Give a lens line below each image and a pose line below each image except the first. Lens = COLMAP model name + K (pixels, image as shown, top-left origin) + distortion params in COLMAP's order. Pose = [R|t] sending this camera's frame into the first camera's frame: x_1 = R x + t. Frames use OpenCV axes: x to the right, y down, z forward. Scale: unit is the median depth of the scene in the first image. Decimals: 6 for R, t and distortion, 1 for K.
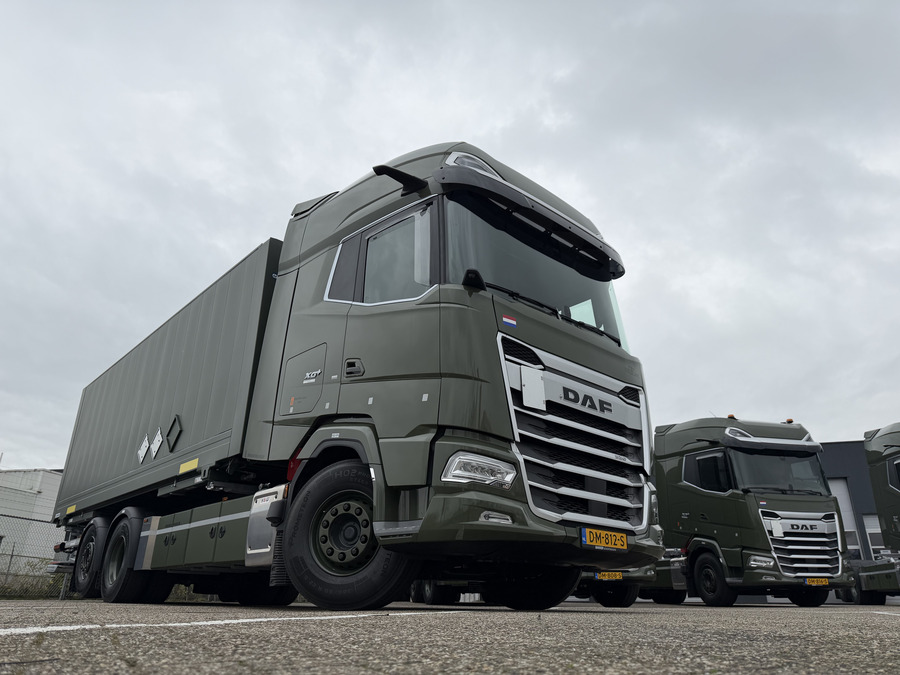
lens RADIAL K [[640.7, 0, 450.0], [0, 640.7, 337.5], [0, 0, 1]] dist [0.085945, -0.114521]
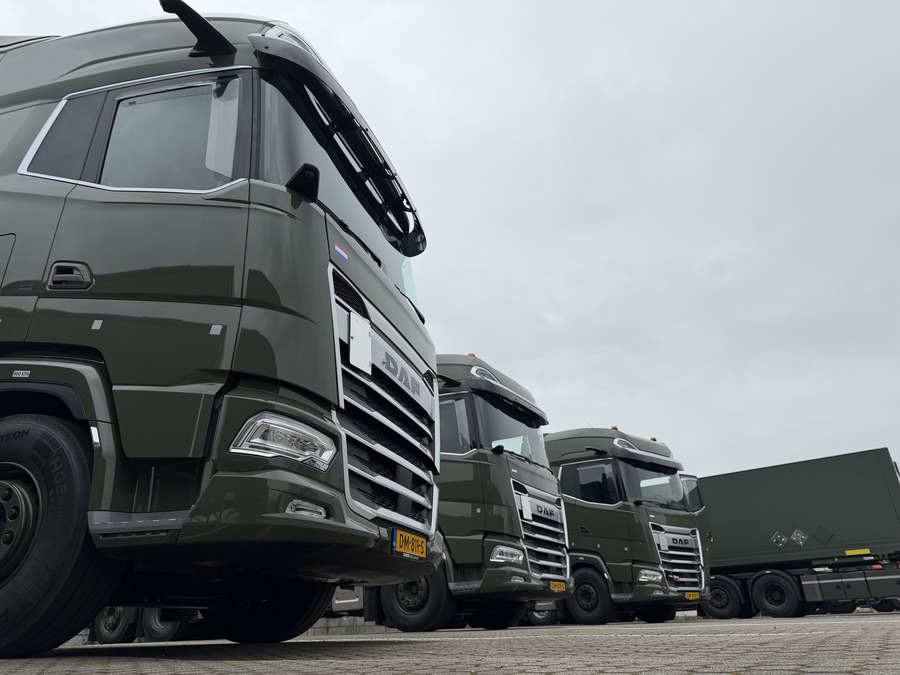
lens RADIAL K [[640.7, 0, 450.0], [0, 640.7, 337.5], [0, 0, 1]] dist [0.085945, -0.114521]
pose [[0.855052, 0.177640, 0.487165, -0.143614], [-0.165181, 0.983858, -0.068836, 0.099715], [-0.491530, -0.021612, 0.870593, 0.268701]]
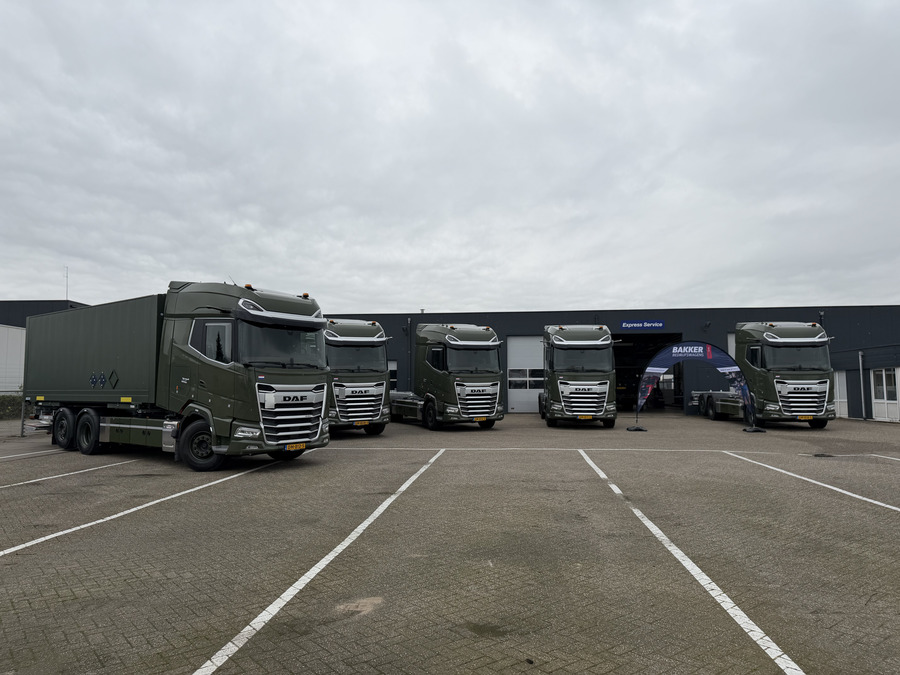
lens RADIAL K [[638.2, 0, 450.0], [0, 638.2, 337.5], [0, 0, 1]] dist [0.064666, -0.058660]
pose [[0.984492, -0.002765, 0.175407, 0.396518], [-0.052083, 0.950186, 0.307300, -1.040897], [-0.167519, -0.311670, 0.935307, -1.613112]]
